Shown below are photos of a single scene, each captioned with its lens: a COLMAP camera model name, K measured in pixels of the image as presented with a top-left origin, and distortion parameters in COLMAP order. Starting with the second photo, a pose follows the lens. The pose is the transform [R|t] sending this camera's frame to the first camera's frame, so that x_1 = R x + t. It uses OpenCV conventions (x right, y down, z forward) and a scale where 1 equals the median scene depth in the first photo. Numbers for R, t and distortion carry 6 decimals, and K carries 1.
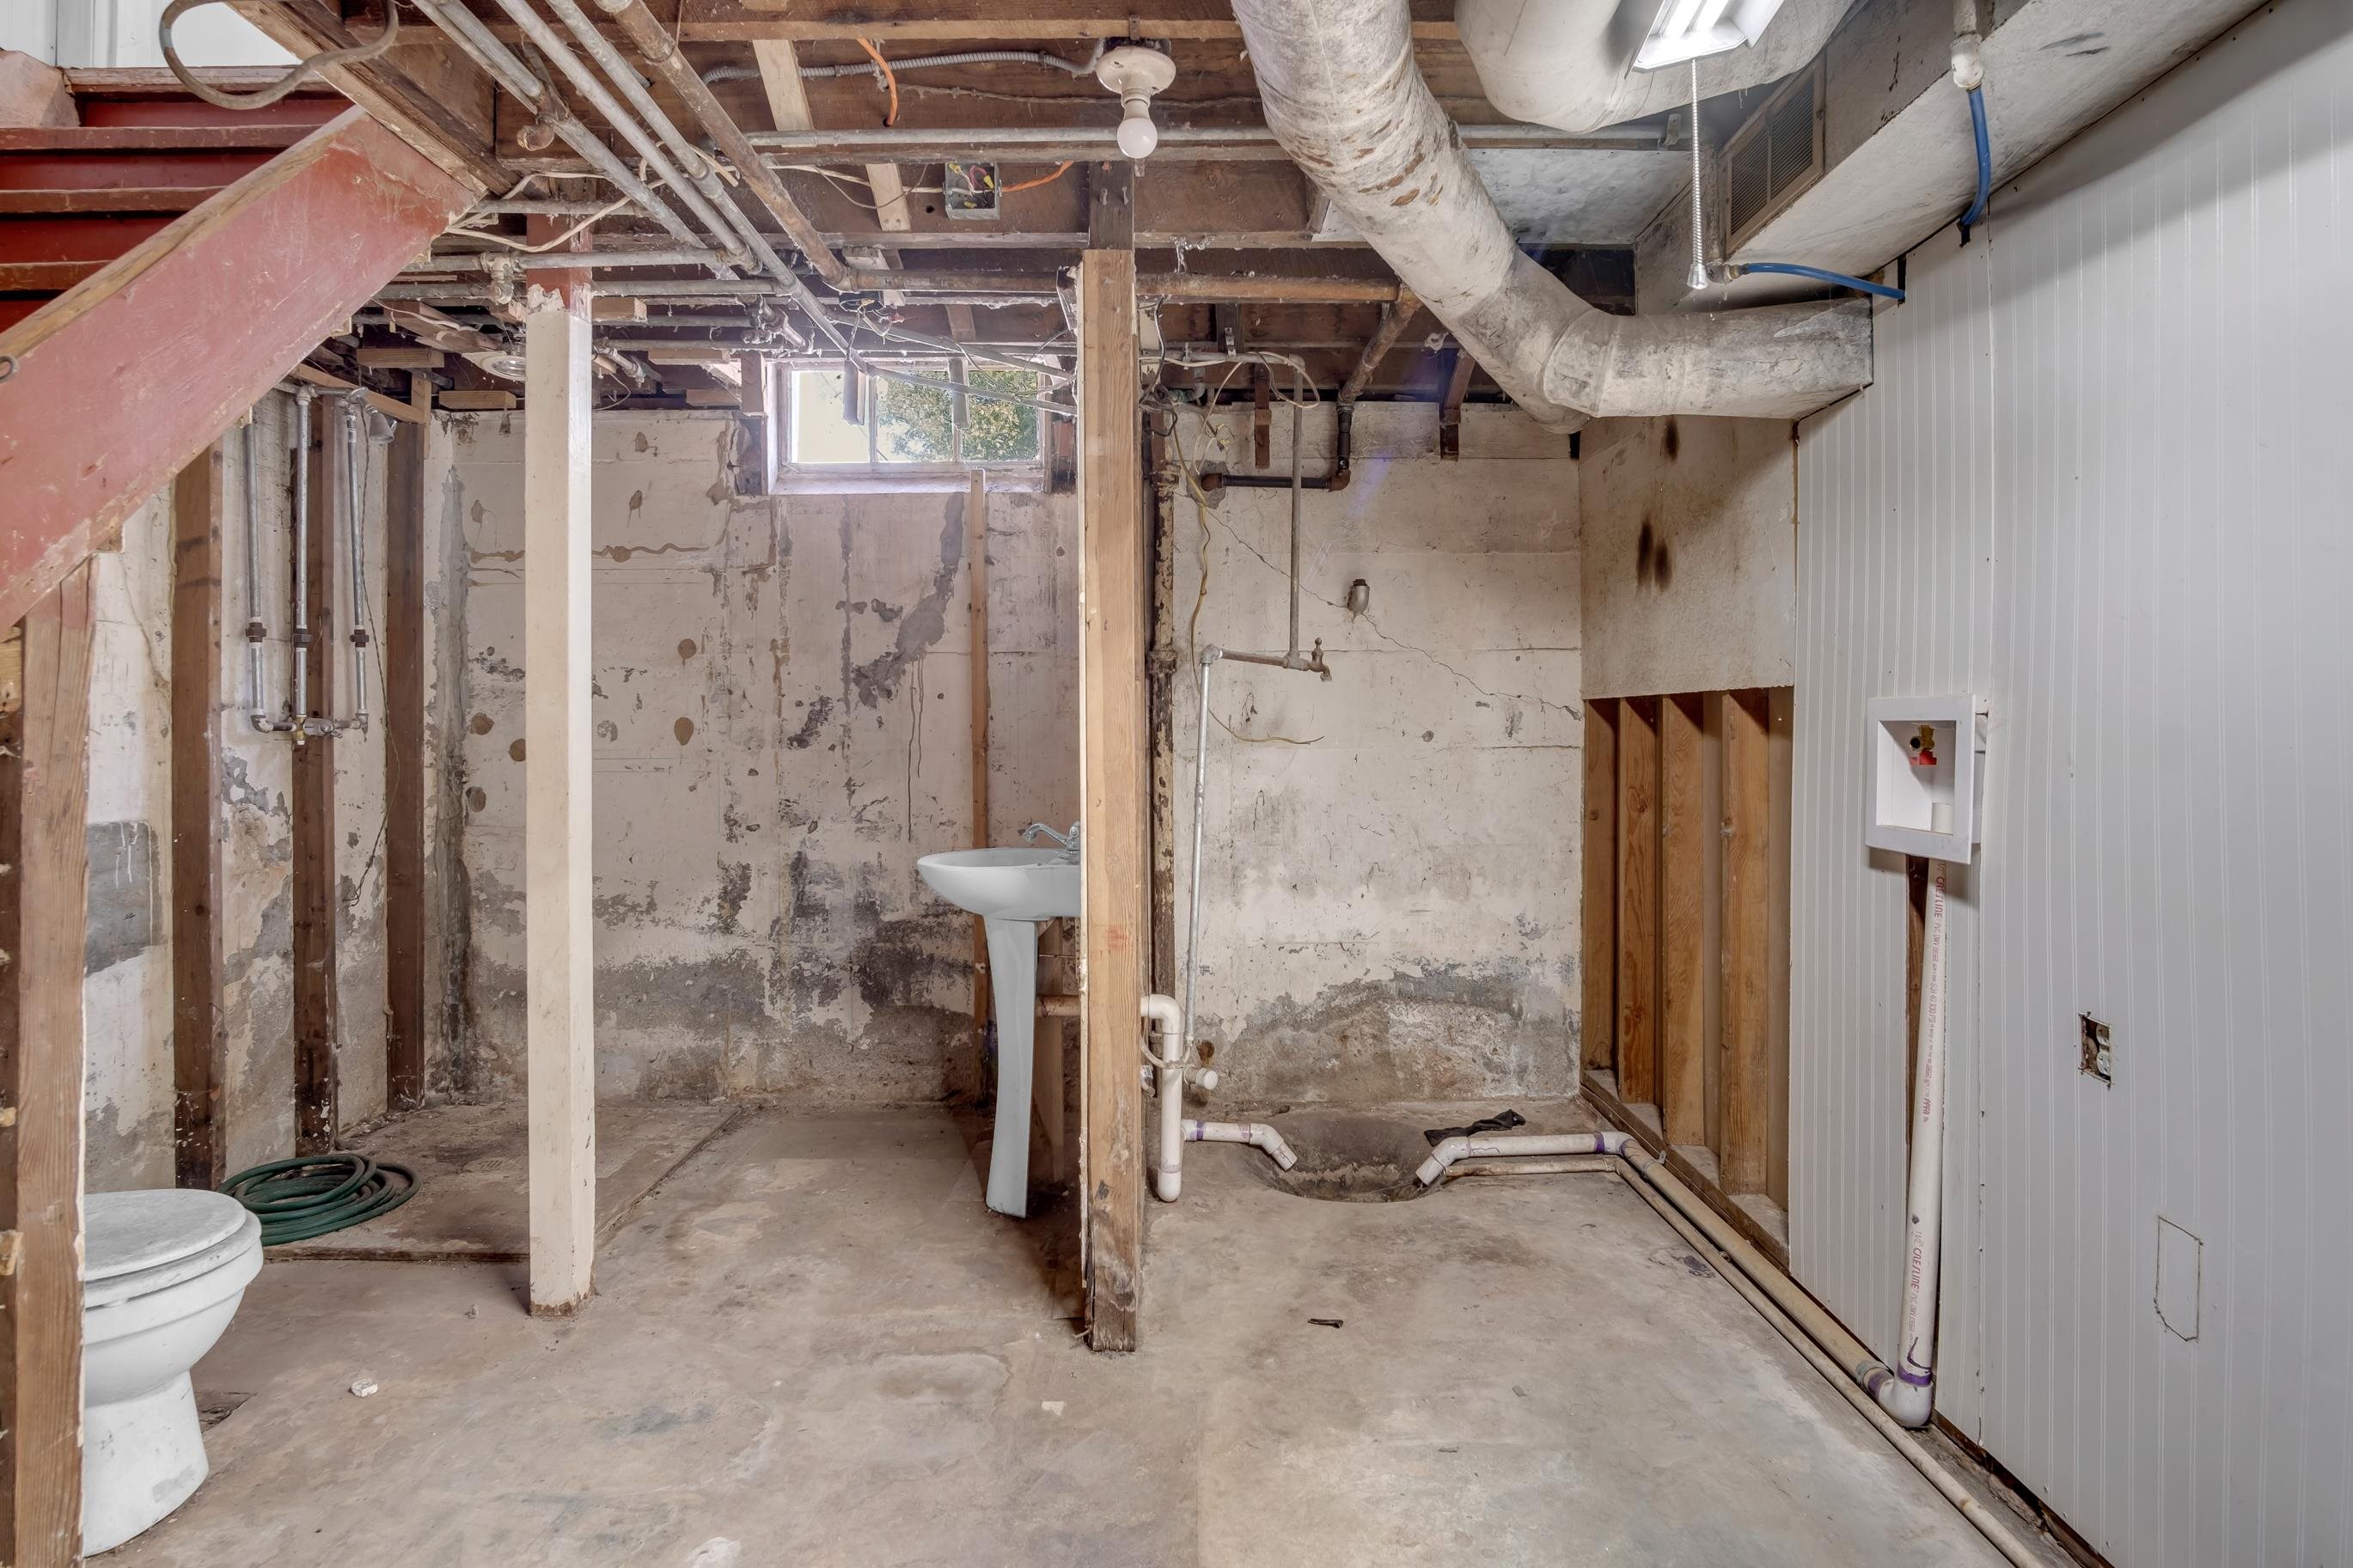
lens RADIAL K [[1273.0, 0, 1209.9], [0, 1273.0, 712.6], [0, 0, 1]] dist [-0.028363, 0.005616]
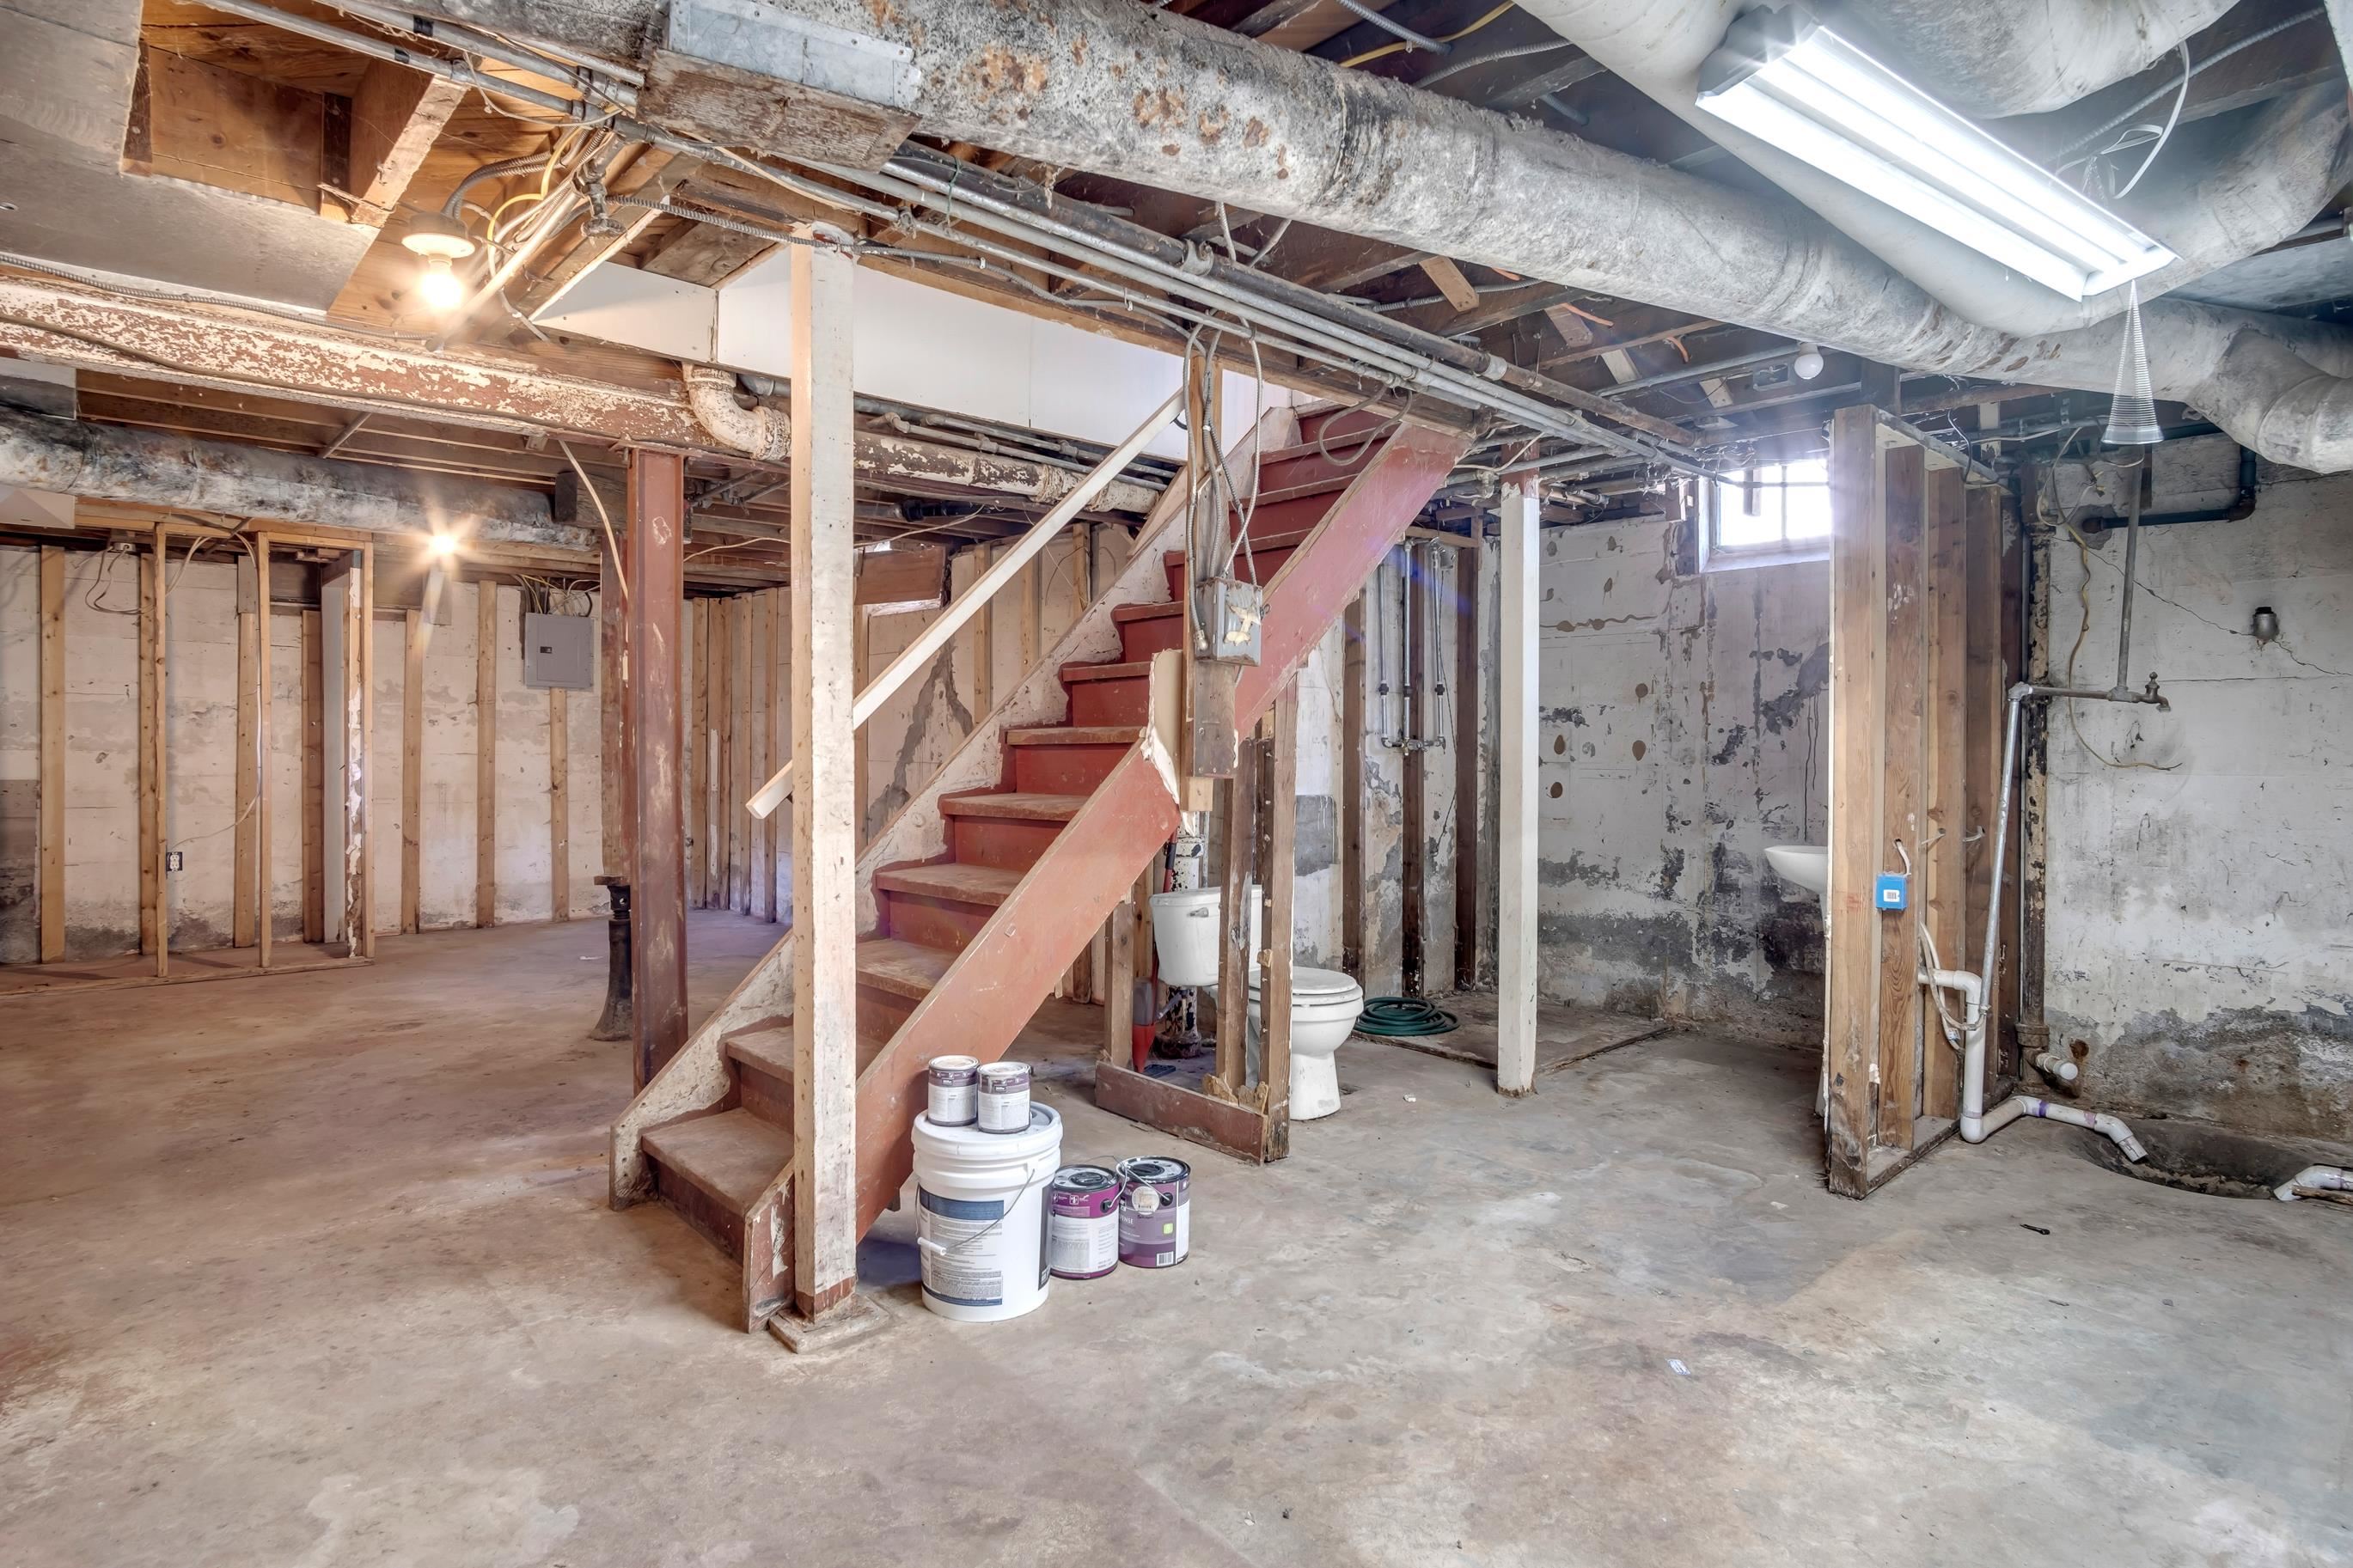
lens RADIAL K [[1273.0, 0, 1183.7], [0, 1273.0, 754.7], [0, 0, 1]] dist [-0.028363, 0.005616]
pose [[0.661181, 0.015344, -0.750069, 0.345201], [-0.001791, 0.999820, 0.018874, -0.006686], [0.750224, -0.011136, 0.661090, -0.336918]]
